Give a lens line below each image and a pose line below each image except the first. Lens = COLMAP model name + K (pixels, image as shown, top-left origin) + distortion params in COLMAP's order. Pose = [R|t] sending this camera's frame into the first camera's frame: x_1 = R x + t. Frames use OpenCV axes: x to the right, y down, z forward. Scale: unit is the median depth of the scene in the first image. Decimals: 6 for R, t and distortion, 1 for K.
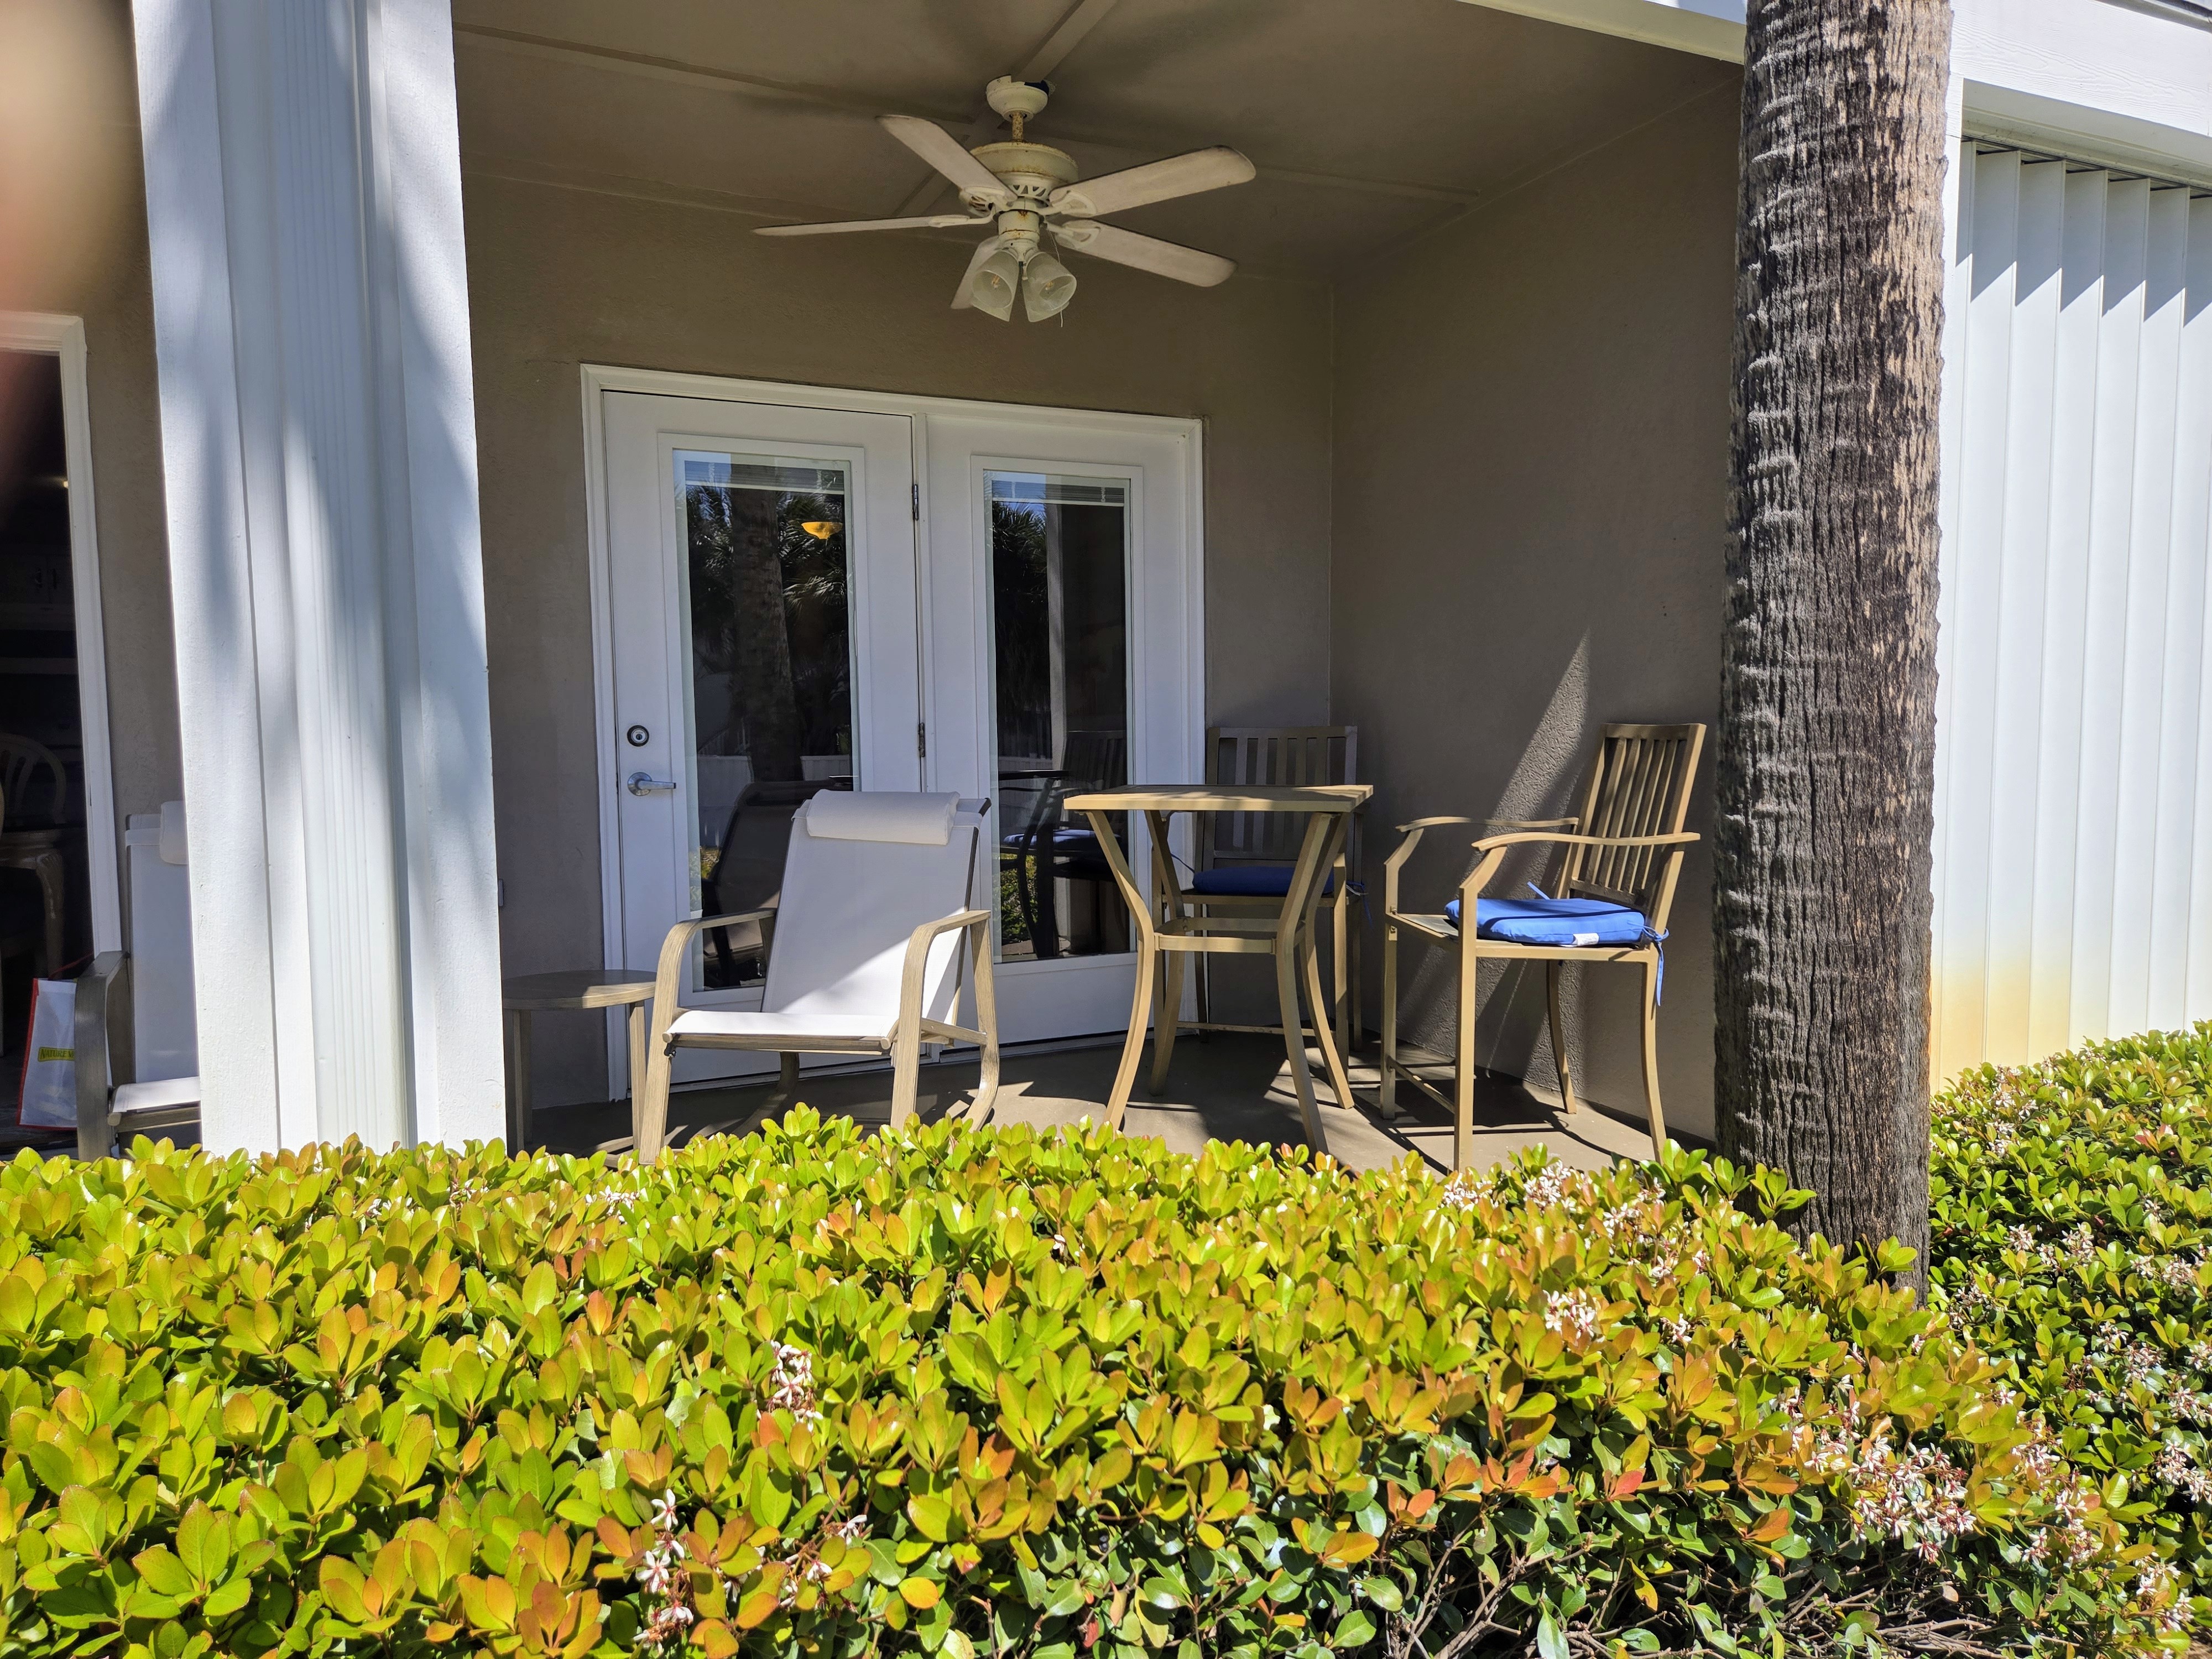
lens RADIAL K [[1486.6, 0, 1099.6], [0, 1486.6, 845.7], [0, 0, 1]] dist [0.073348, -0.062076]
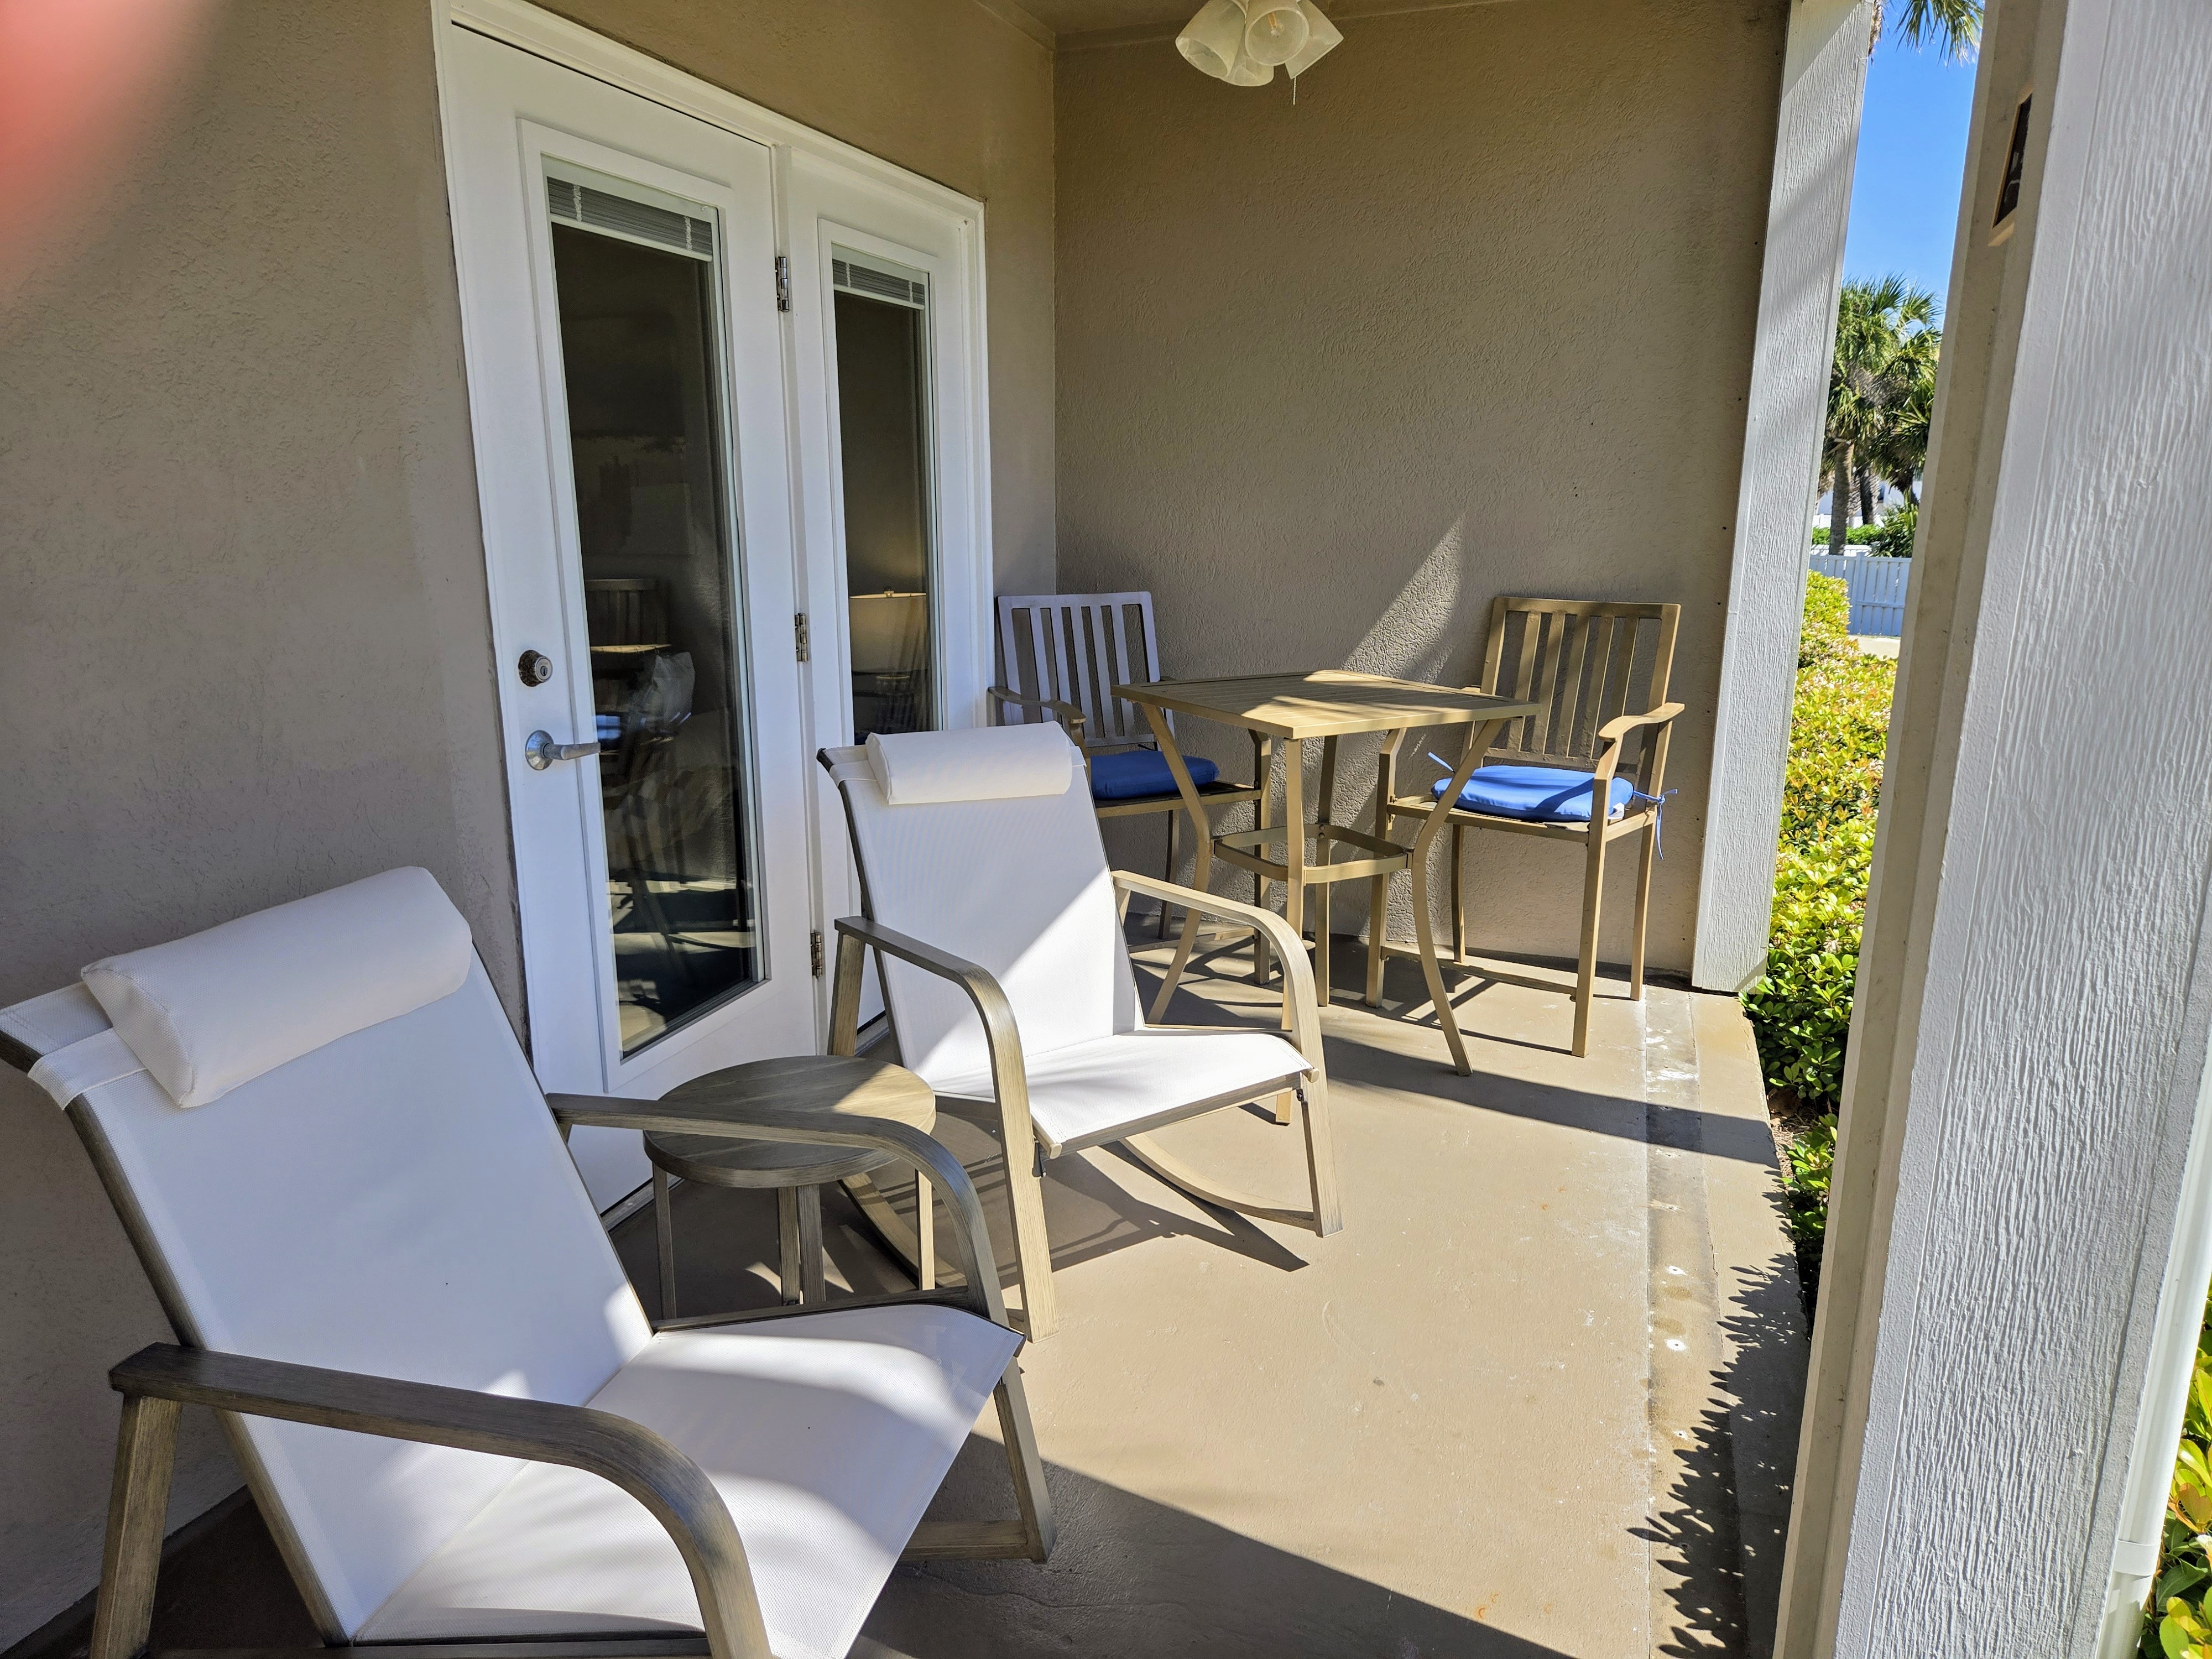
lens RADIAL K [[1486.6, 0, 1099.6], [0, 1486.6, 845.7], [0, 0, 1]] dist [0.073348, -0.062076]
pose [[0.678589, -0.155837, 0.717797, -0.582733], [0.037768, 0.983344, 0.177784, -0.099820], [-0.733547, -0.093533, 0.673172, 0.431895]]
